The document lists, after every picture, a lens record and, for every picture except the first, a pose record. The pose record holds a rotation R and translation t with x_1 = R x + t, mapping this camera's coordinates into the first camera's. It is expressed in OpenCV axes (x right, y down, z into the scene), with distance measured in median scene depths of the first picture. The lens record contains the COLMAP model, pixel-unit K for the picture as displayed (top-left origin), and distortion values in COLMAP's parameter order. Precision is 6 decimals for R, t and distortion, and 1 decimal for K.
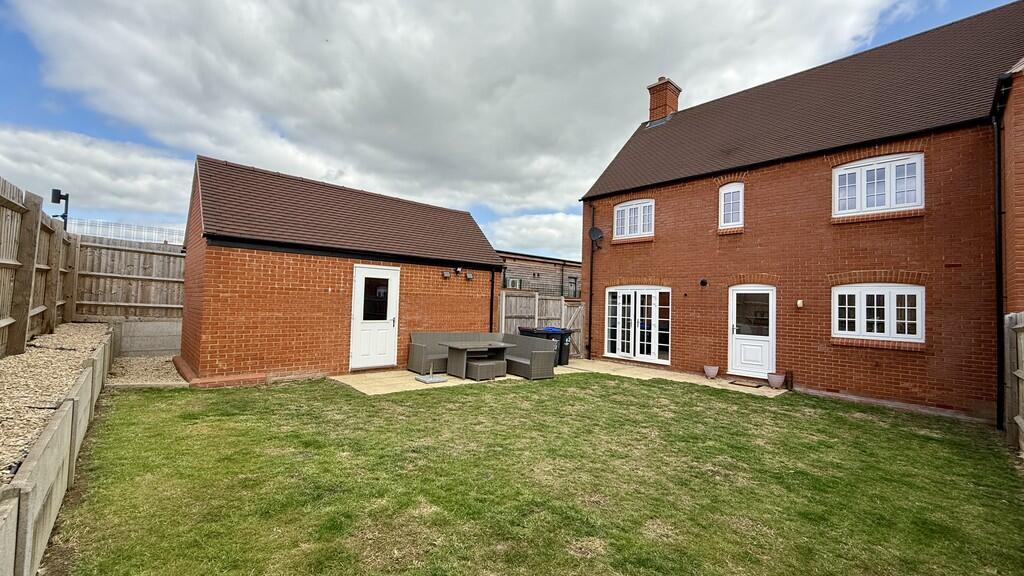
lens RADIAL K [[410.5, 0, 512.0], [0, 410.5, 288.0], [0, 0, 1]] dist [0.002647, 0.000157]
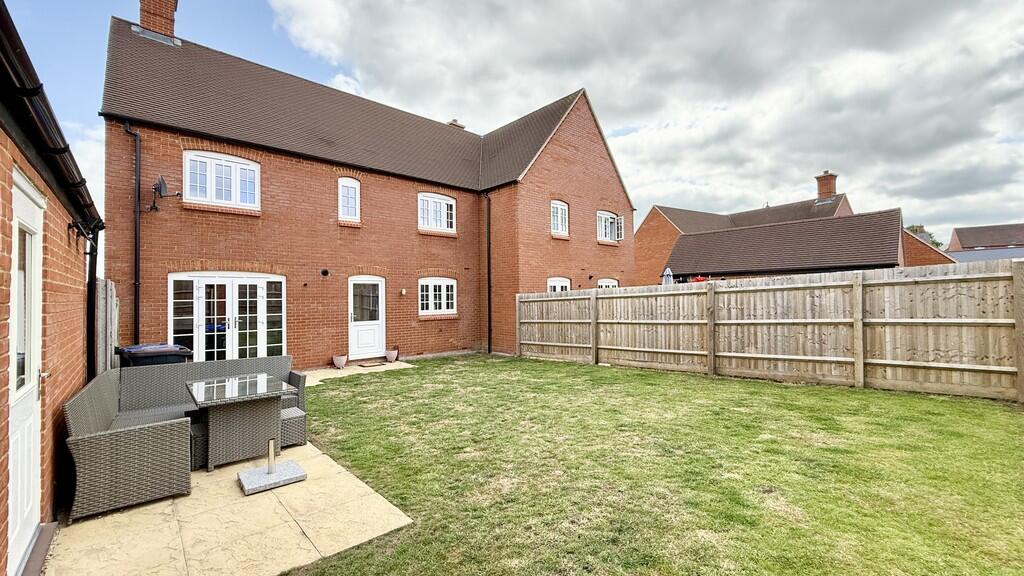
lens RADIAL K [[410.5, 0, 512.0], [0, 410.5, 288.0], [0, 0, 1]] dist [0.002647, 0.000157]
pose [[0.009887, -0.015151, 0.999836, -0.512272], [-0.025136, 0.999565, 0.015395, -0.001962], [-0.999635, -0.025284, 0.009502, 0.574692]]
